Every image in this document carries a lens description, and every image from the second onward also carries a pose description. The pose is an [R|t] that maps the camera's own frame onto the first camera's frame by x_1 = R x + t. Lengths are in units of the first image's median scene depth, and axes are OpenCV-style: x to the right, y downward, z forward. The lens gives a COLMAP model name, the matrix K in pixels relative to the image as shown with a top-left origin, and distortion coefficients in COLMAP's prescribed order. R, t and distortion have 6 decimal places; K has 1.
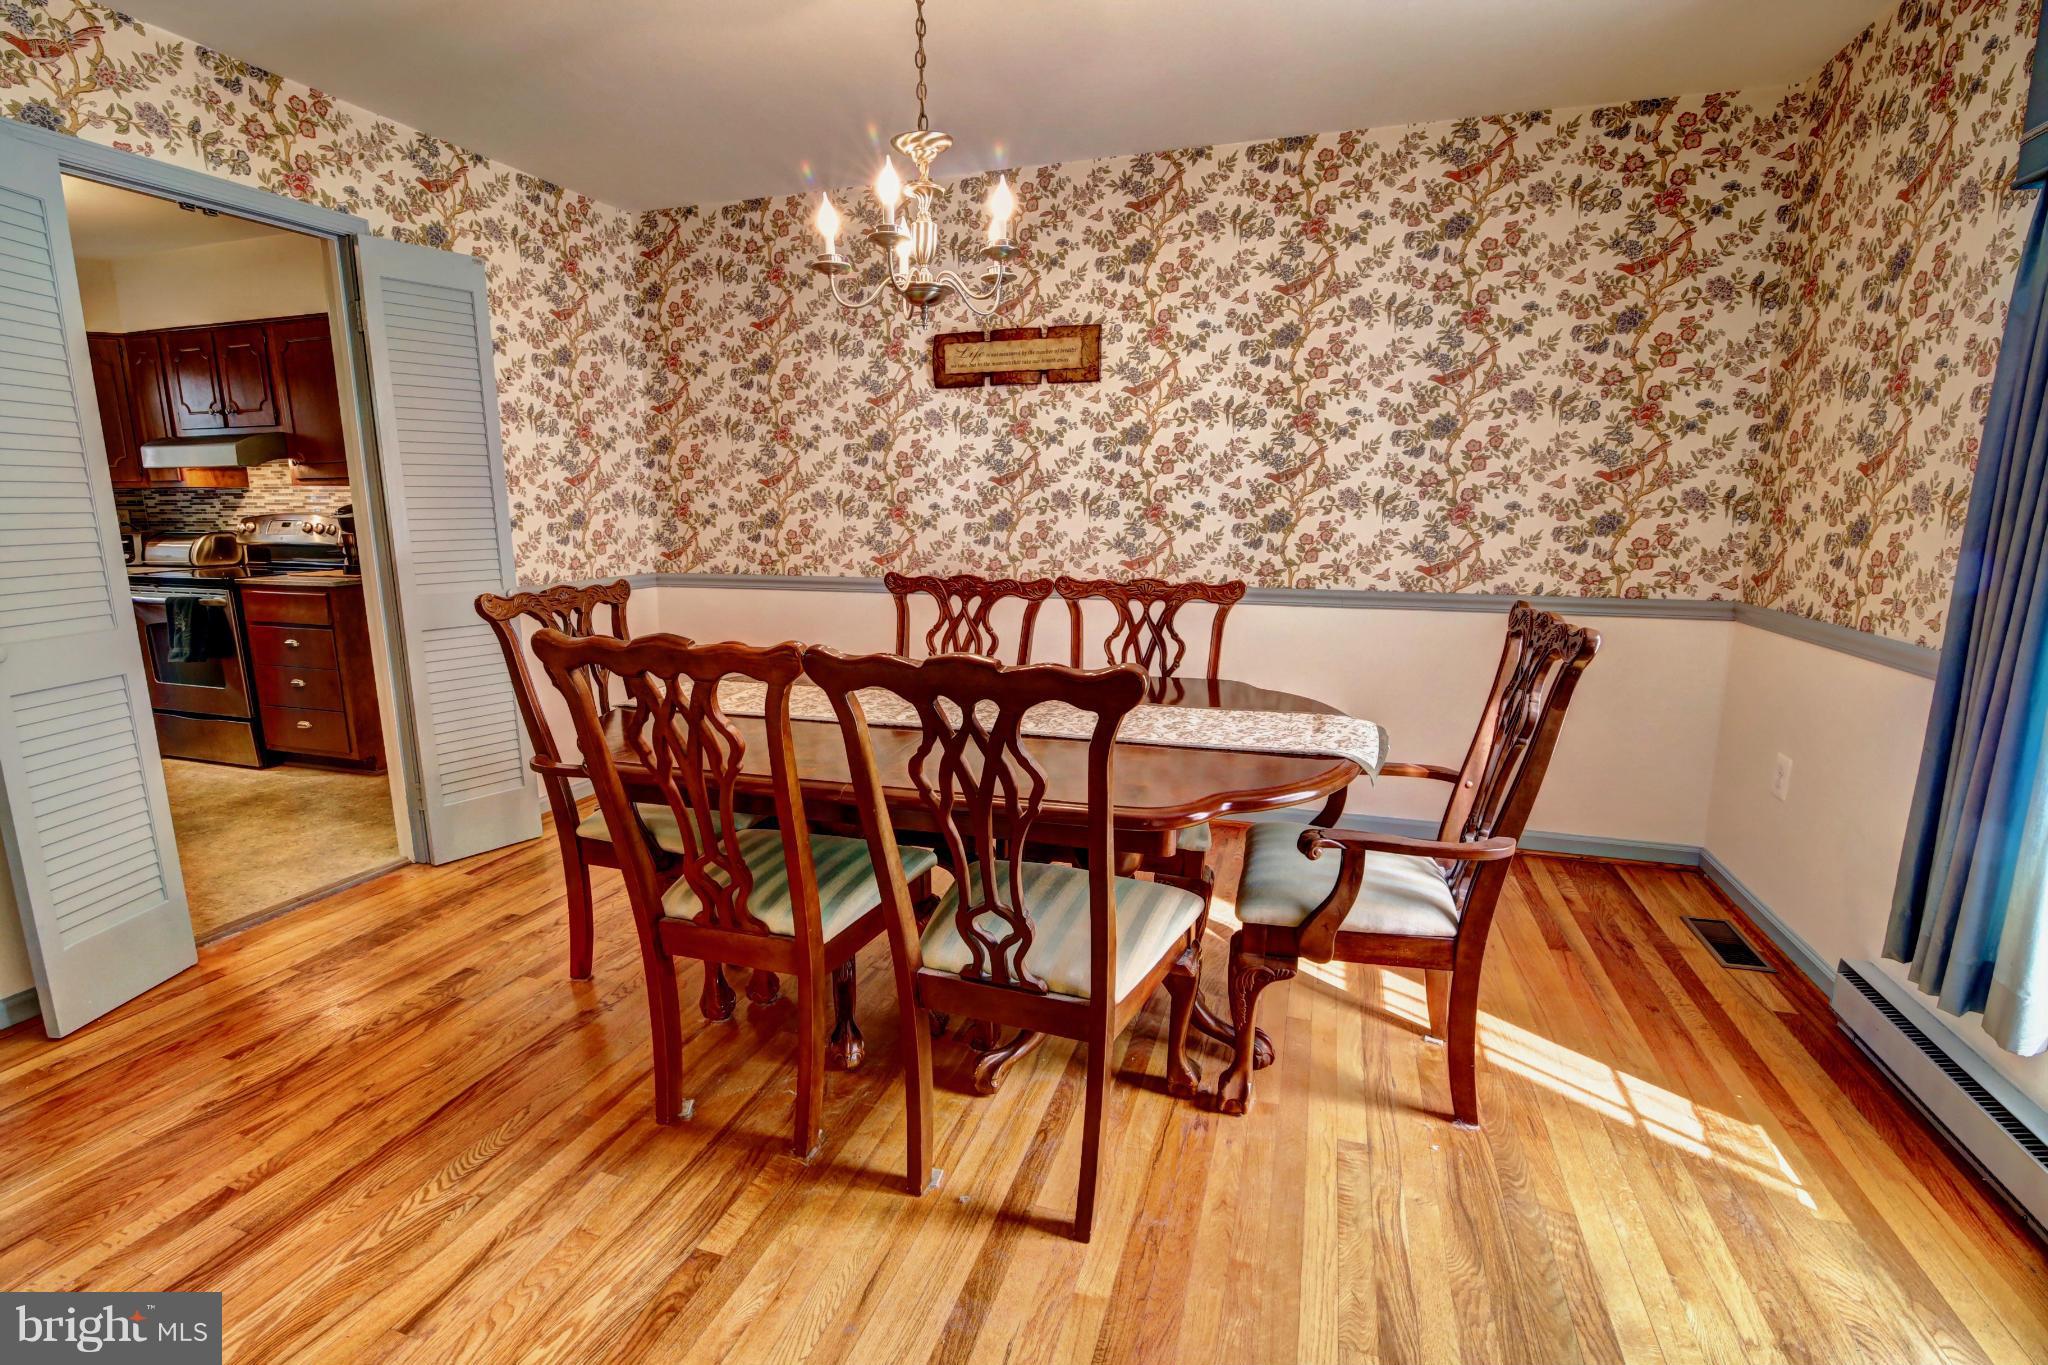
lens RADIAL K [[951.2, 0, 1020.9], [0, 951.2, 681.2], [0, 0, 1]] dist [-0.019343, -0.000050]
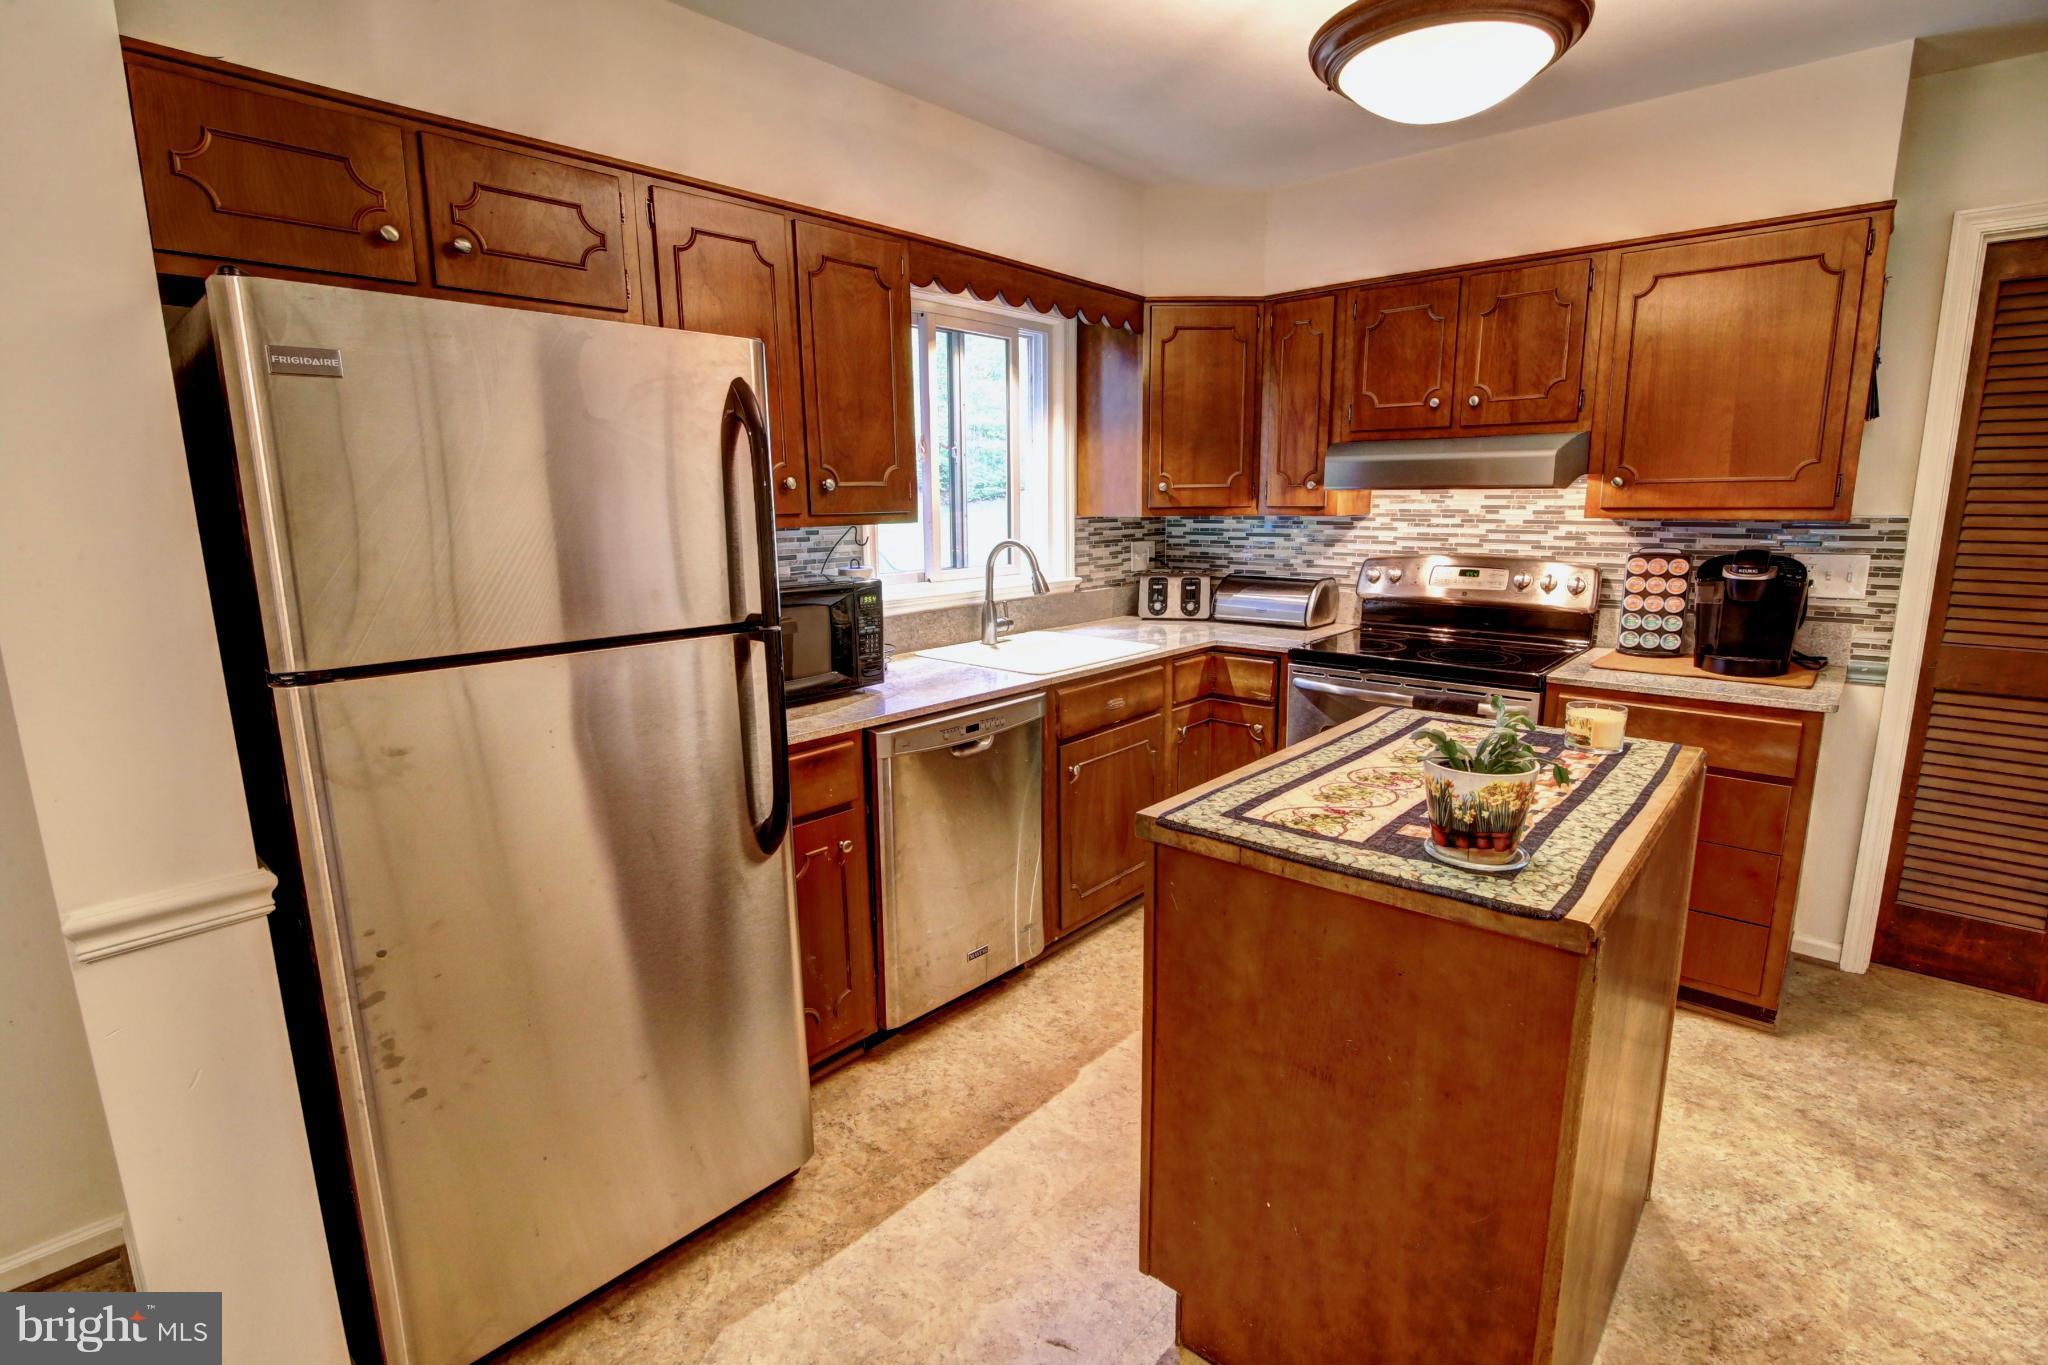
lens RADIAL K [[951.2, 0, 1028.5], [0, 951.2, 679.1], [0, 0, 1]] dist [-0.019343, -0.000050]
pose [[0.915882, 0.067998, -0.395646, -1.072397], [-0.066783, 0.997625, 0.016862, -0.110115], [0.395853, 0.010979, 0.918248, 0.348420]]
